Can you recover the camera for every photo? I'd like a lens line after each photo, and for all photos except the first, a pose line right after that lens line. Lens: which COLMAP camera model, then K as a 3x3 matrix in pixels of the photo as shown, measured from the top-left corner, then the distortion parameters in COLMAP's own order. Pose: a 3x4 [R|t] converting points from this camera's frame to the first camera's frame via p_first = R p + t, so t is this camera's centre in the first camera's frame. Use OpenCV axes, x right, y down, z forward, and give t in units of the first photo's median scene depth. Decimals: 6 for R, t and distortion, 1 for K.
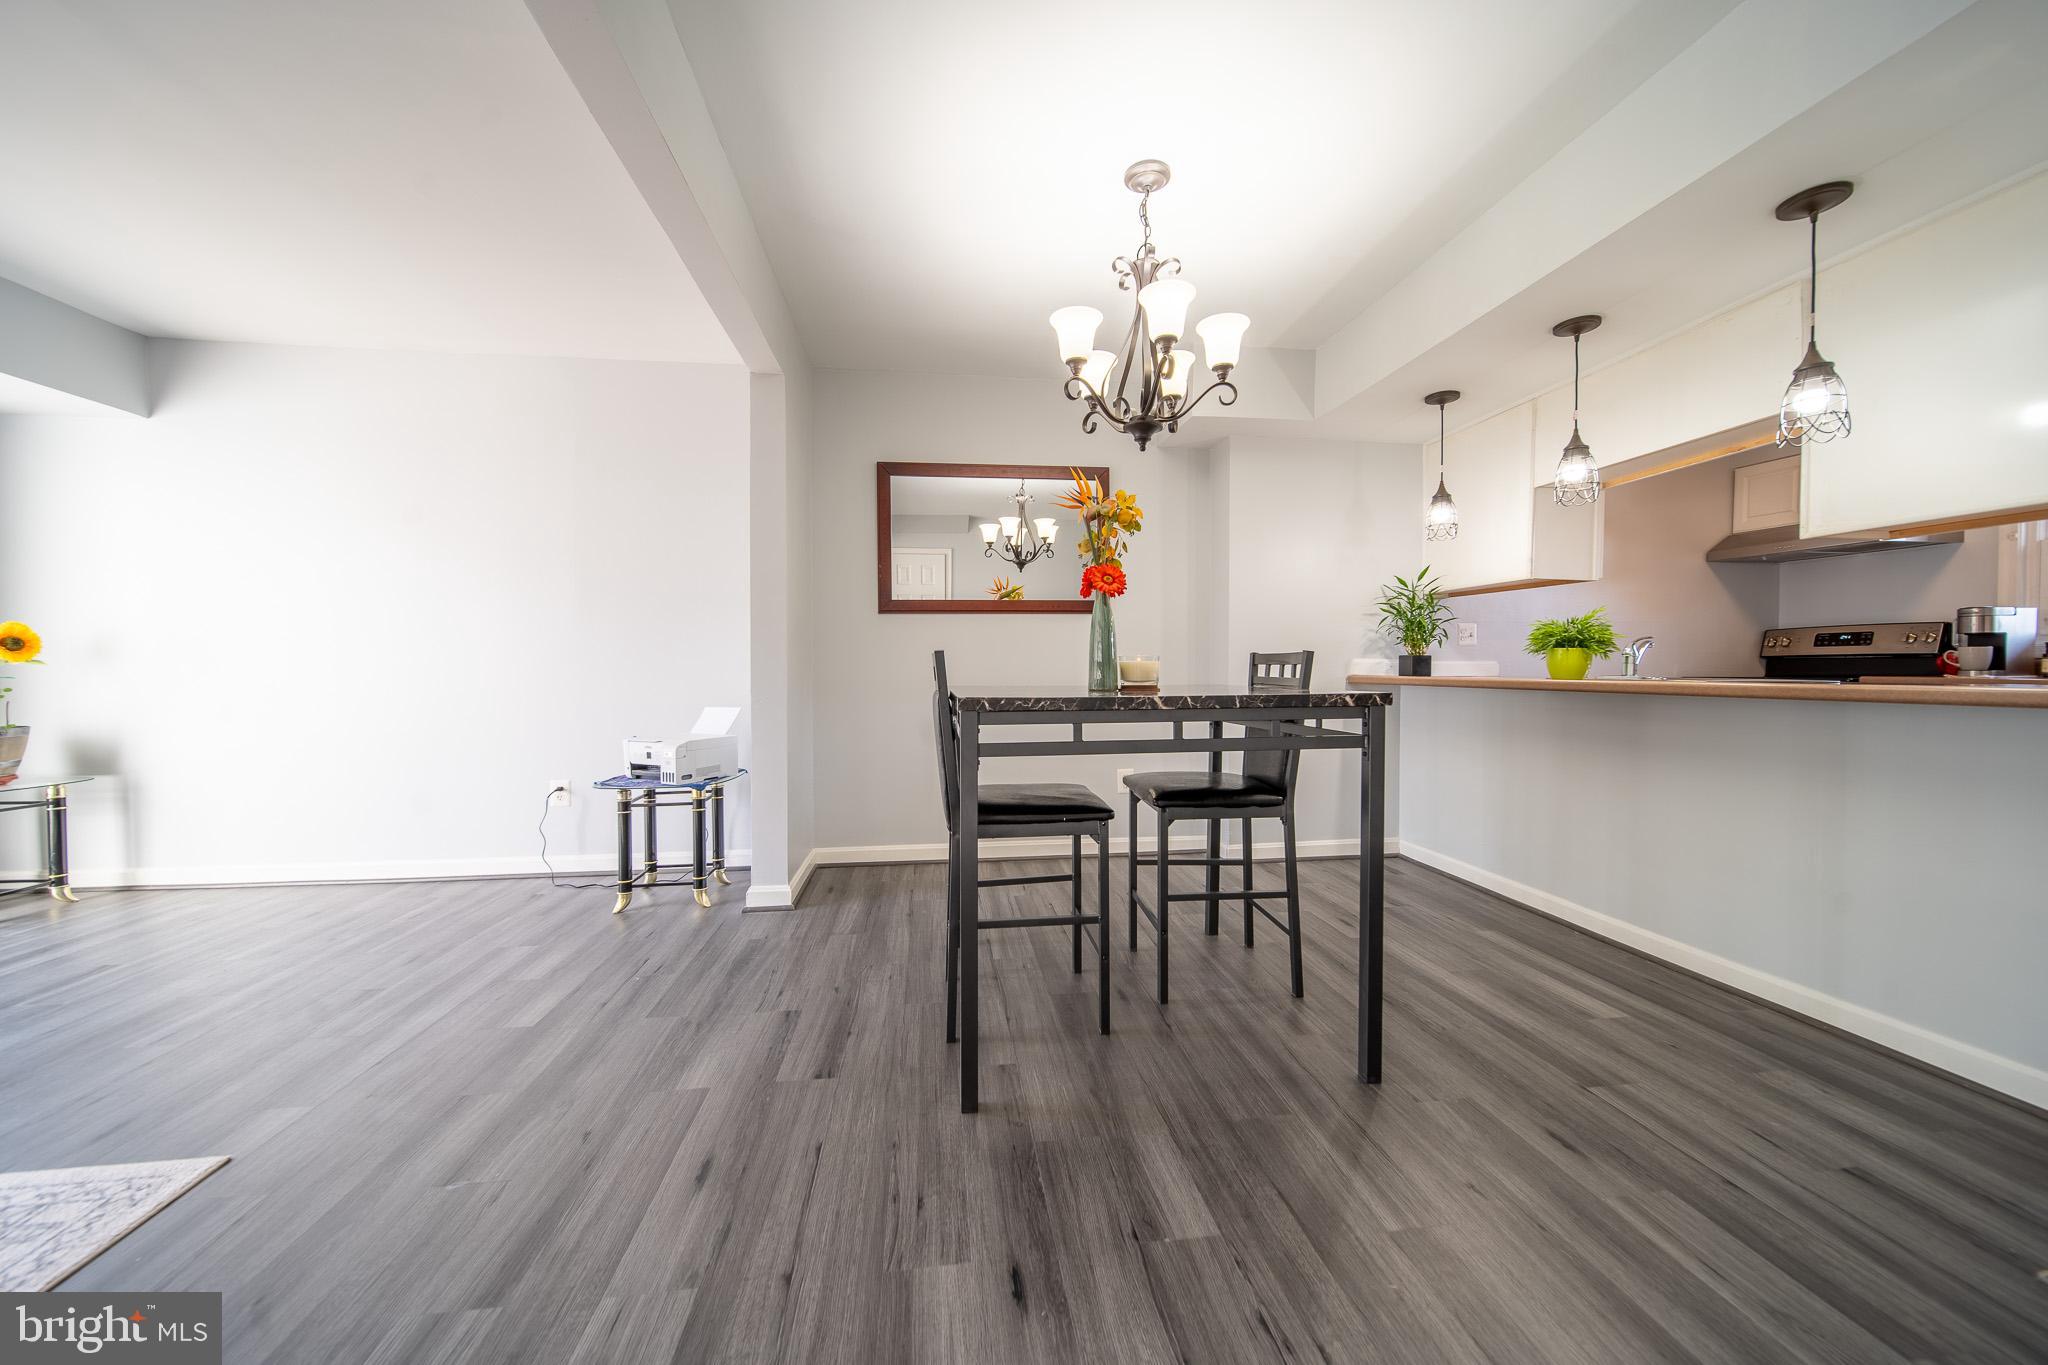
lens RADIAL K [[713.6, 0, 1018.7], [0, 713.6, 678.8], [0, 0, 1]] dist [0.000016, -0.001665]
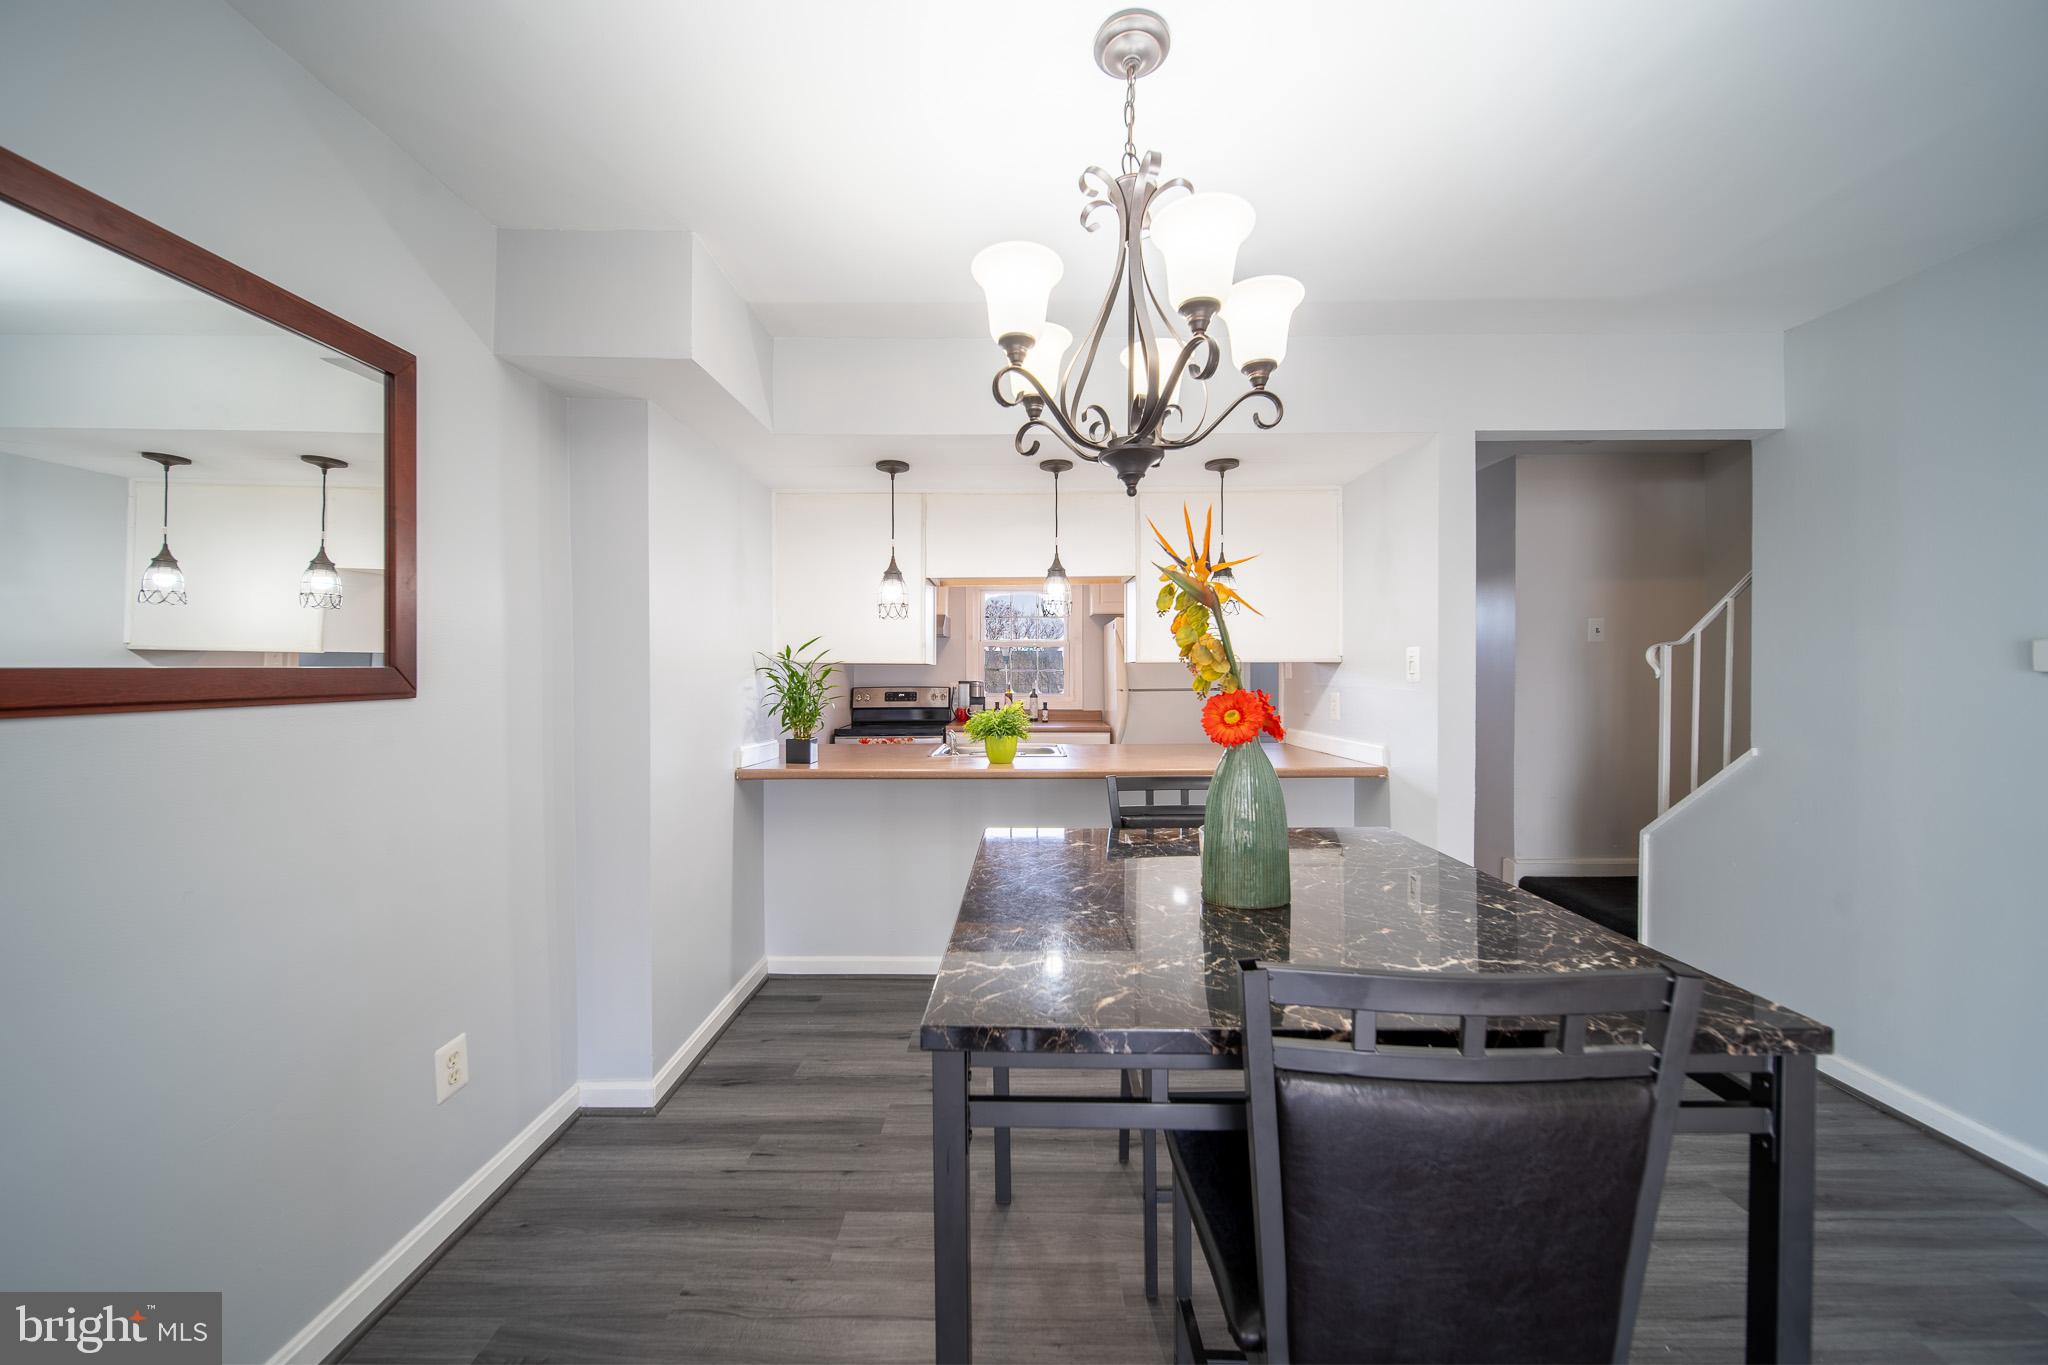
lens RADIAL K [[713.6, 0, 1021.2], [0, 713.6, 678.0], [0, 0, 1]] dist [0.000016, -0.001665]
pose [[0.128544, -0.007466, 0.991676, -0.311756], [0.018755, 0.999811, 0.005096, -0.123198], [-0.991526, 0.017944, 0.128660, 0.733274]]
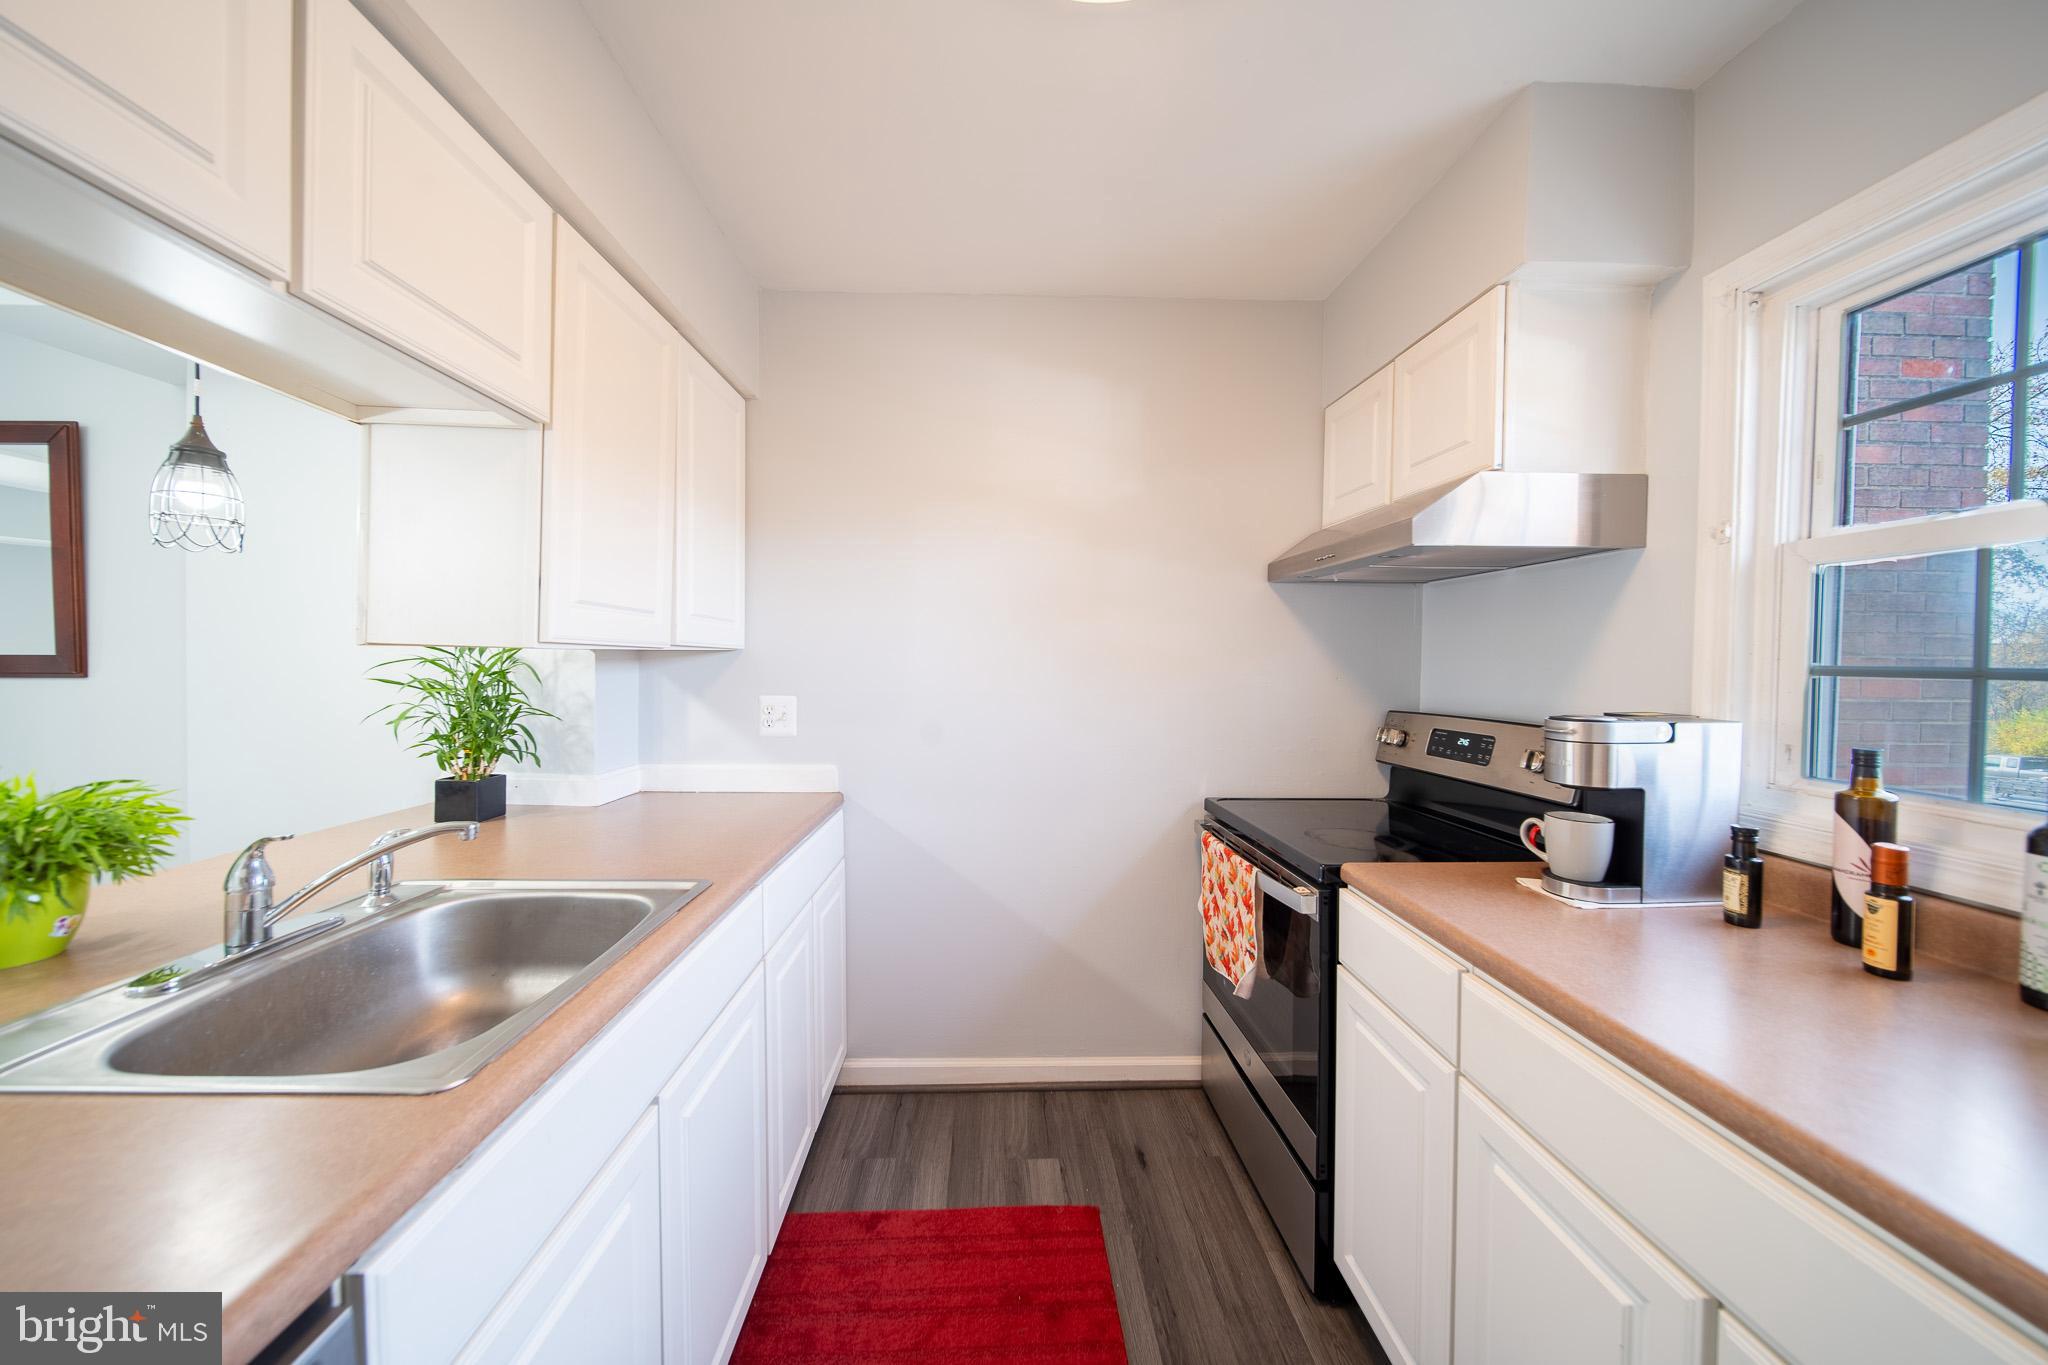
lens RADIAL K [[713.6, 0, 1019.0], [0, 713.6, 677.5], [0, 0, 1]] dist [0.000016, -0.001665]
pose [[0.996000, 0.013579, -0.088317, 1.155003], [-0.013305, 0.999905, 0.003688, -0.128879], [0.088358, -0.002498, 0.996086, 0.624639]]
